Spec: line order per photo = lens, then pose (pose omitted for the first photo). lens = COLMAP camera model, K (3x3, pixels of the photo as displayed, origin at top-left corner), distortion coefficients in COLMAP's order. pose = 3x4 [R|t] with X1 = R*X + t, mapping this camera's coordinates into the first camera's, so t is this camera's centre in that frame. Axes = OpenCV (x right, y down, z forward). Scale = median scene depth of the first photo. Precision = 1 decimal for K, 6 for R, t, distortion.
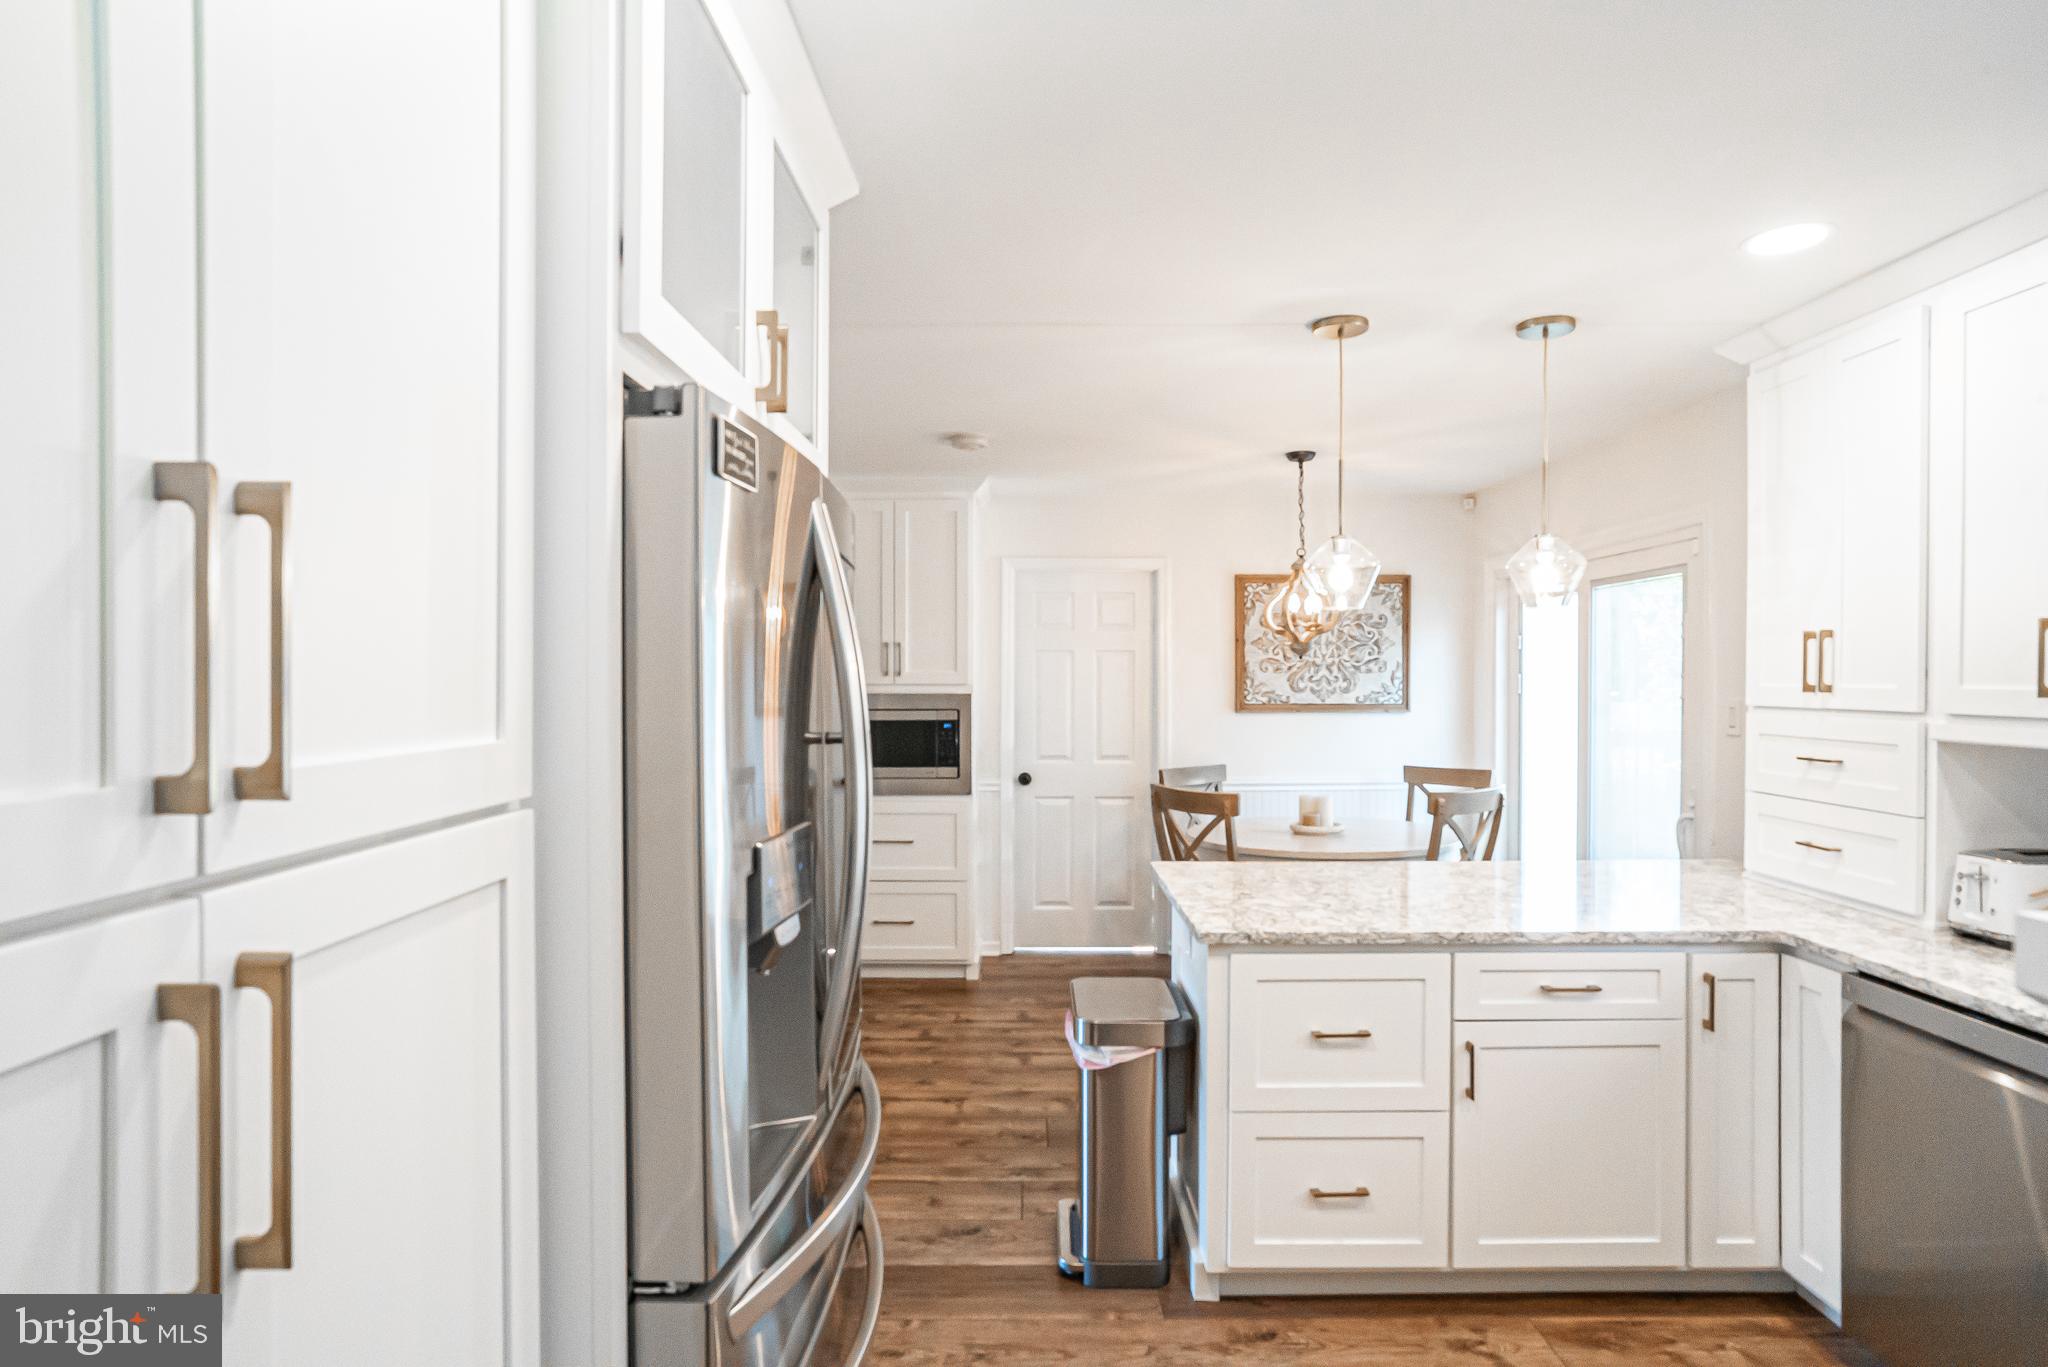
lens RADIAL K [[1104.6, 0, 1016.5], [0, 1104.6, 685.3], [0, 0, 1]] dist [-0.053684, 0.037800]
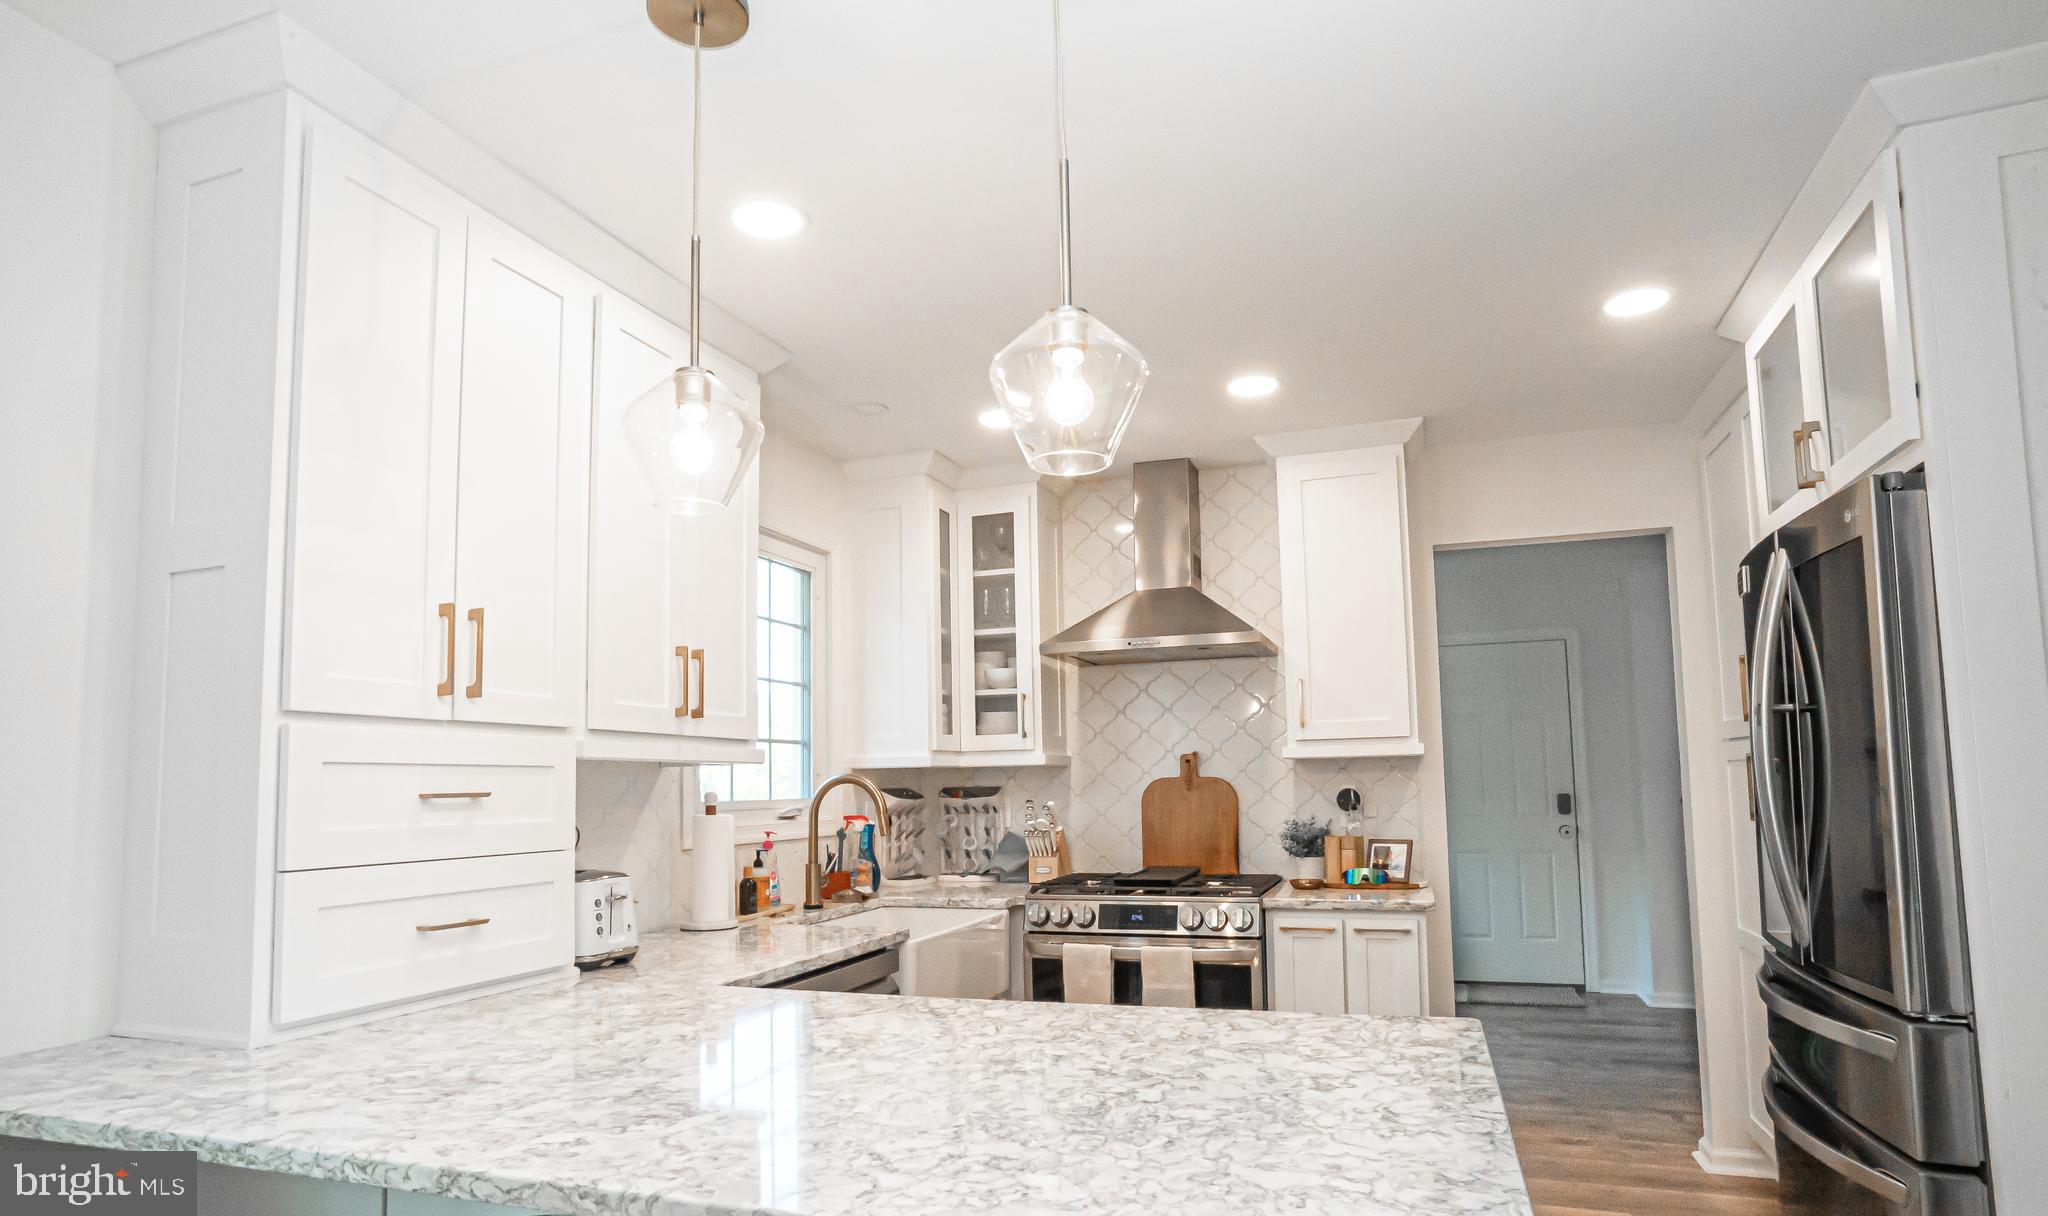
lens RADIAL K [[1117.2, 0, 1017.5], [0, 1117.2, 691.4], [0, 0, 1]] dist [-0.054665, 0.035192]
pose [[-0.943829, 0.046683, 0.327121, 0.113850], [0.022318, 0.996716, -0.077845, 0.041691], [-0.329681, -0.066171, -0.941771, 0.978709]]
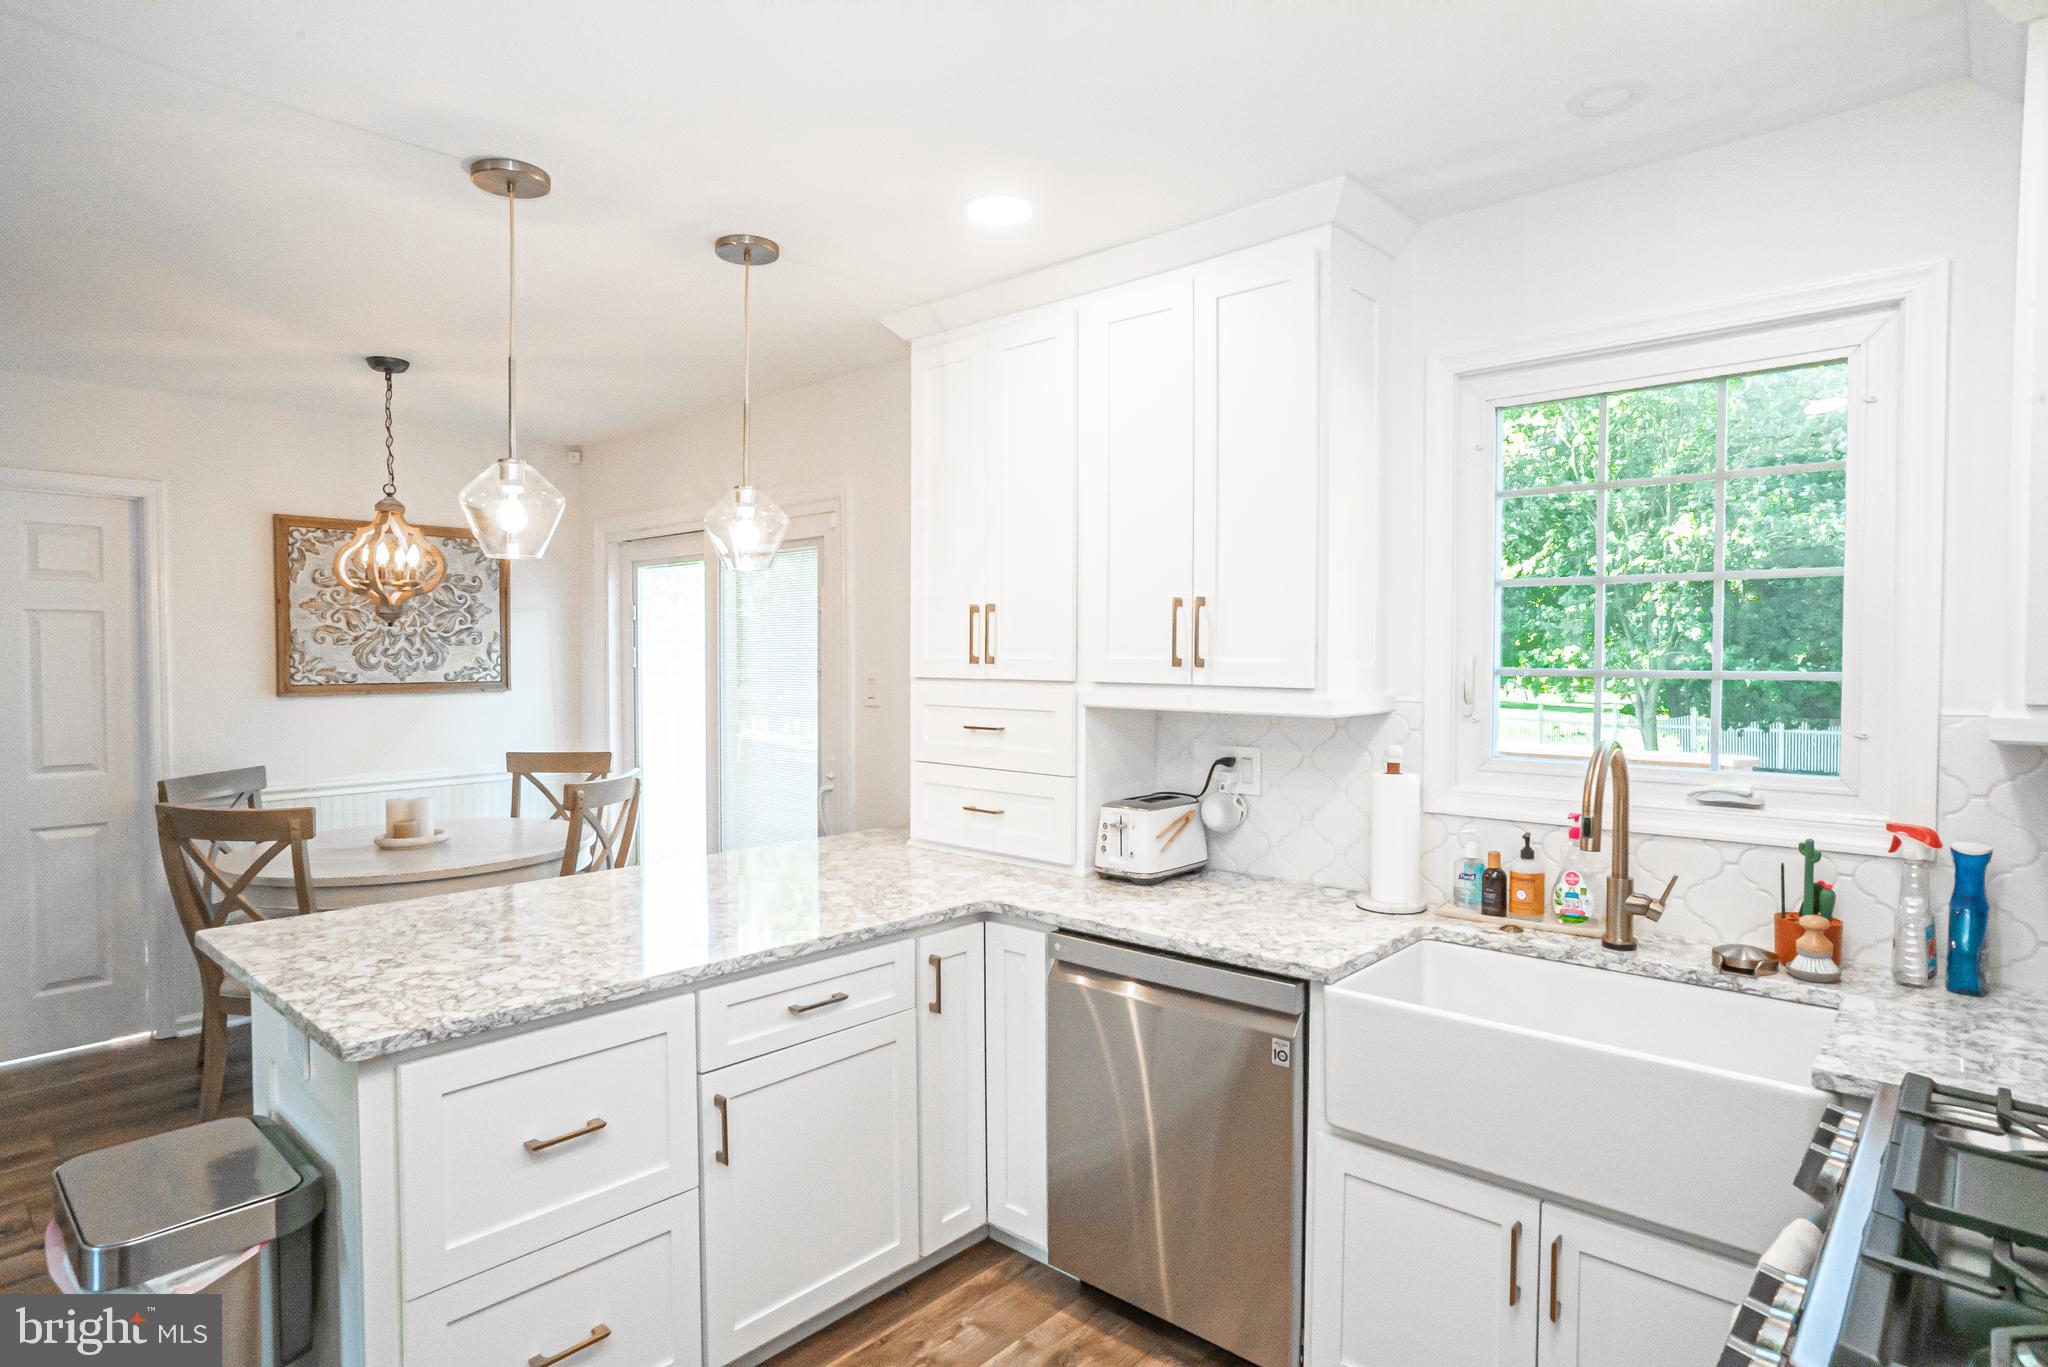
lens RADIAL K [[1104.6, 0, 1016.5], [0, 1104.6, 685.3], [0, 0, 1]] dist [-0.053684, 0.037800]
pose [[0.669042, -0.021746, 0.742906, -0.020908], [0.004624, 0.999674, 0.025098, 0.000516], [-0.743210, -0.013356, 0.668925, 0.165391]]
